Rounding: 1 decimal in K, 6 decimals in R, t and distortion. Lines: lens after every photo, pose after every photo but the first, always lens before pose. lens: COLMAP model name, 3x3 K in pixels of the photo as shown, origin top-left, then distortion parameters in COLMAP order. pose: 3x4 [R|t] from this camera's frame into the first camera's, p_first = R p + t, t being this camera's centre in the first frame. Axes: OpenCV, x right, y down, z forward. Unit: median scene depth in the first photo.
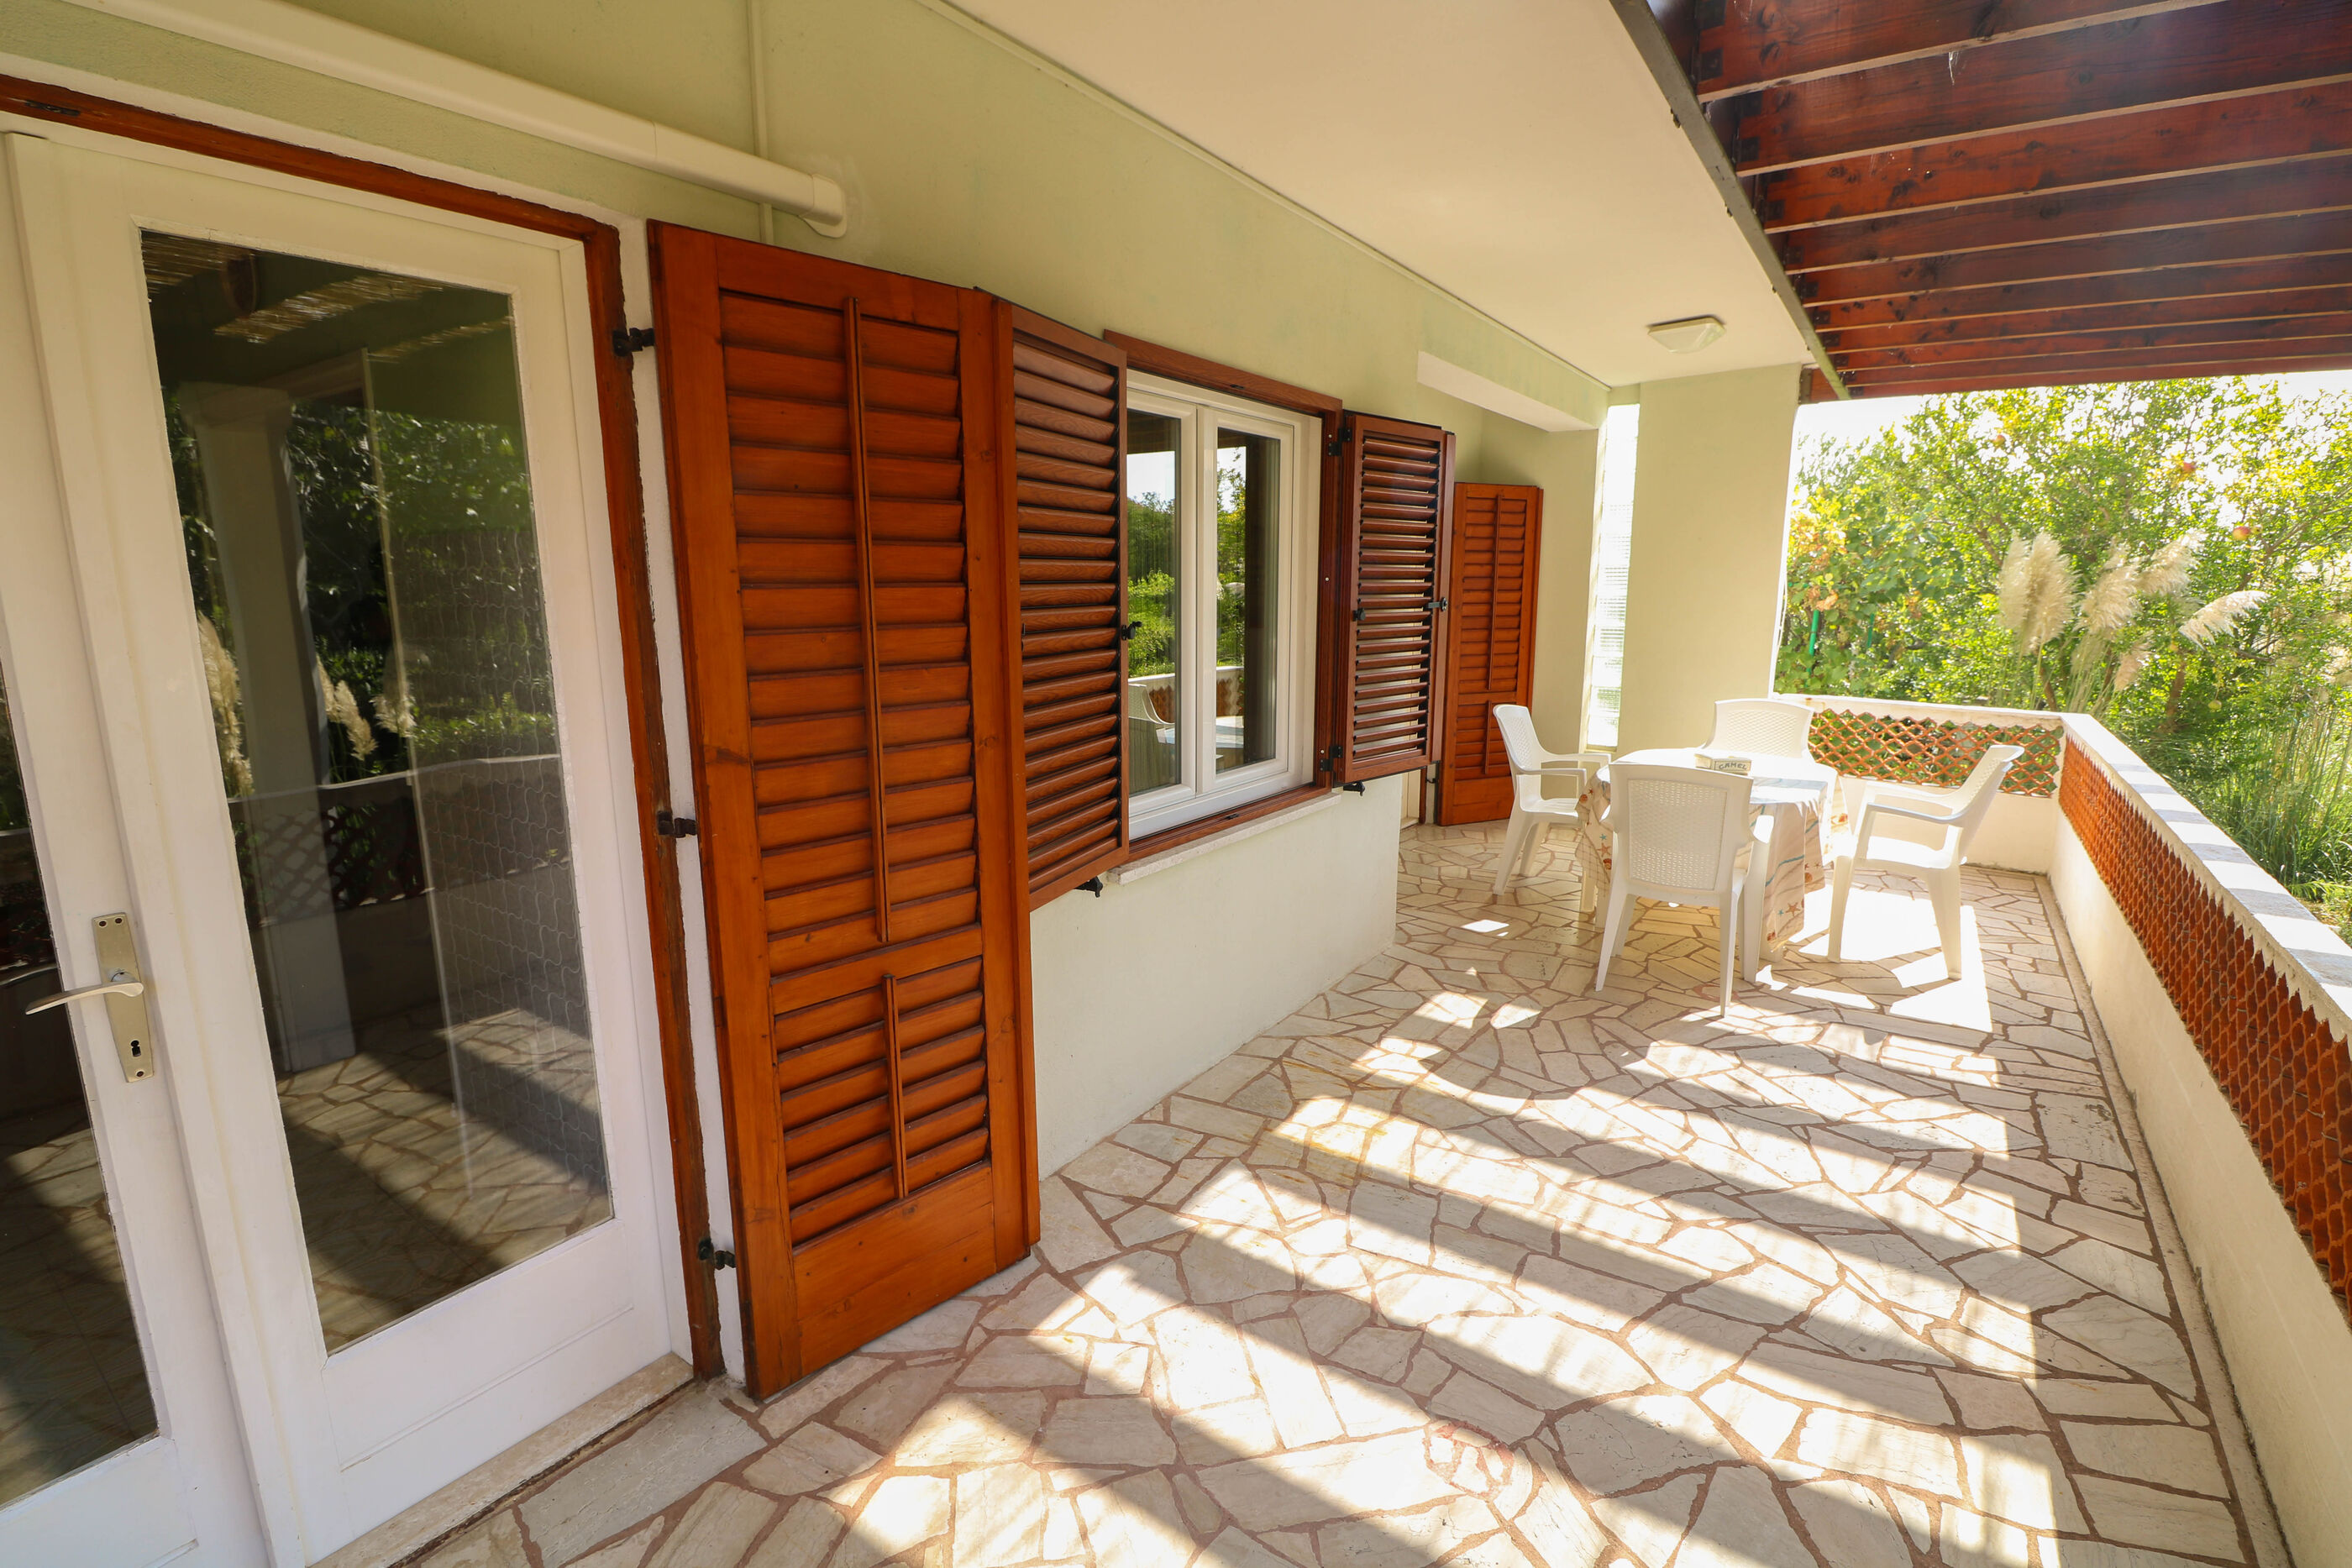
lens RADIAL K [[1086.6, 0, 1193.5], [0, 1086.6, 783.1], [0, 0, 1]] dist [-0.001121, -0.011207]
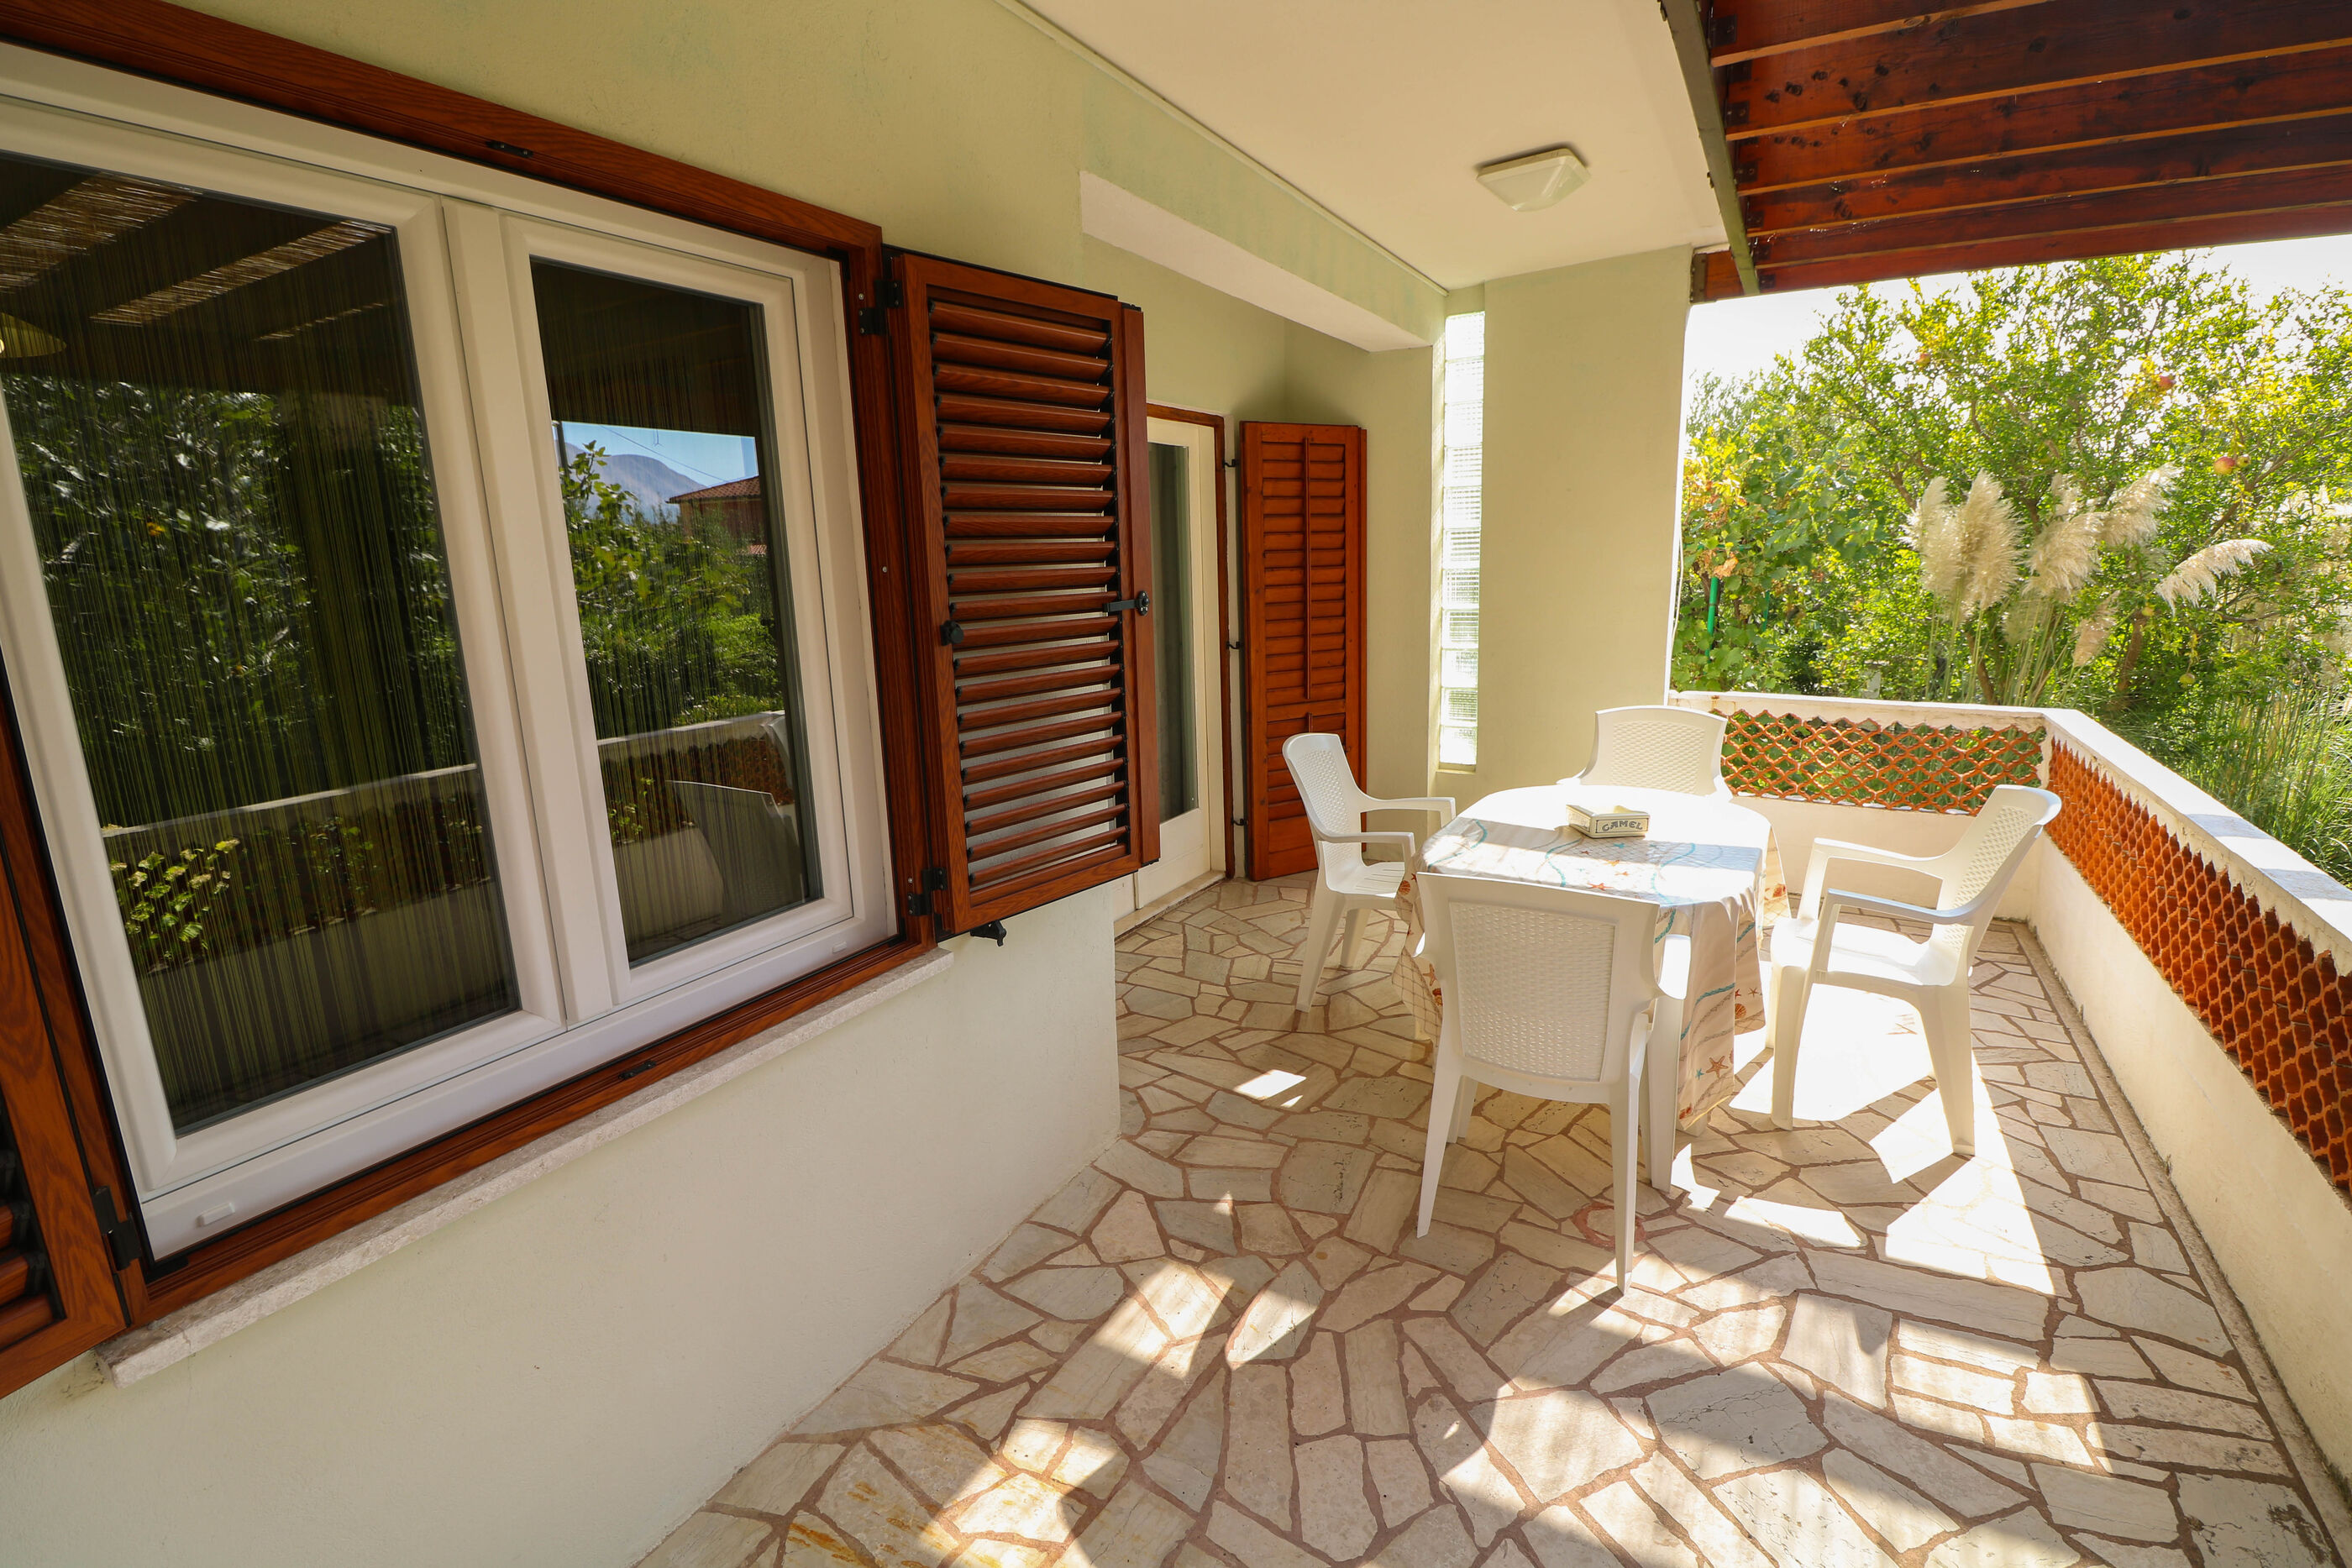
lens RADIAL K [[1082.8, 0, 1196.2], [0, 1082.8, 788.0], [0, 0, 1]] dist [-0.001959, -0.011088]
pose [[0.995195, -0.049528, 0.084468, 0.185098], [0.047219, 0.998460, 0.029118, -0.072068], [-0.085780, -0.024990, 0.996001, 0.368783]]
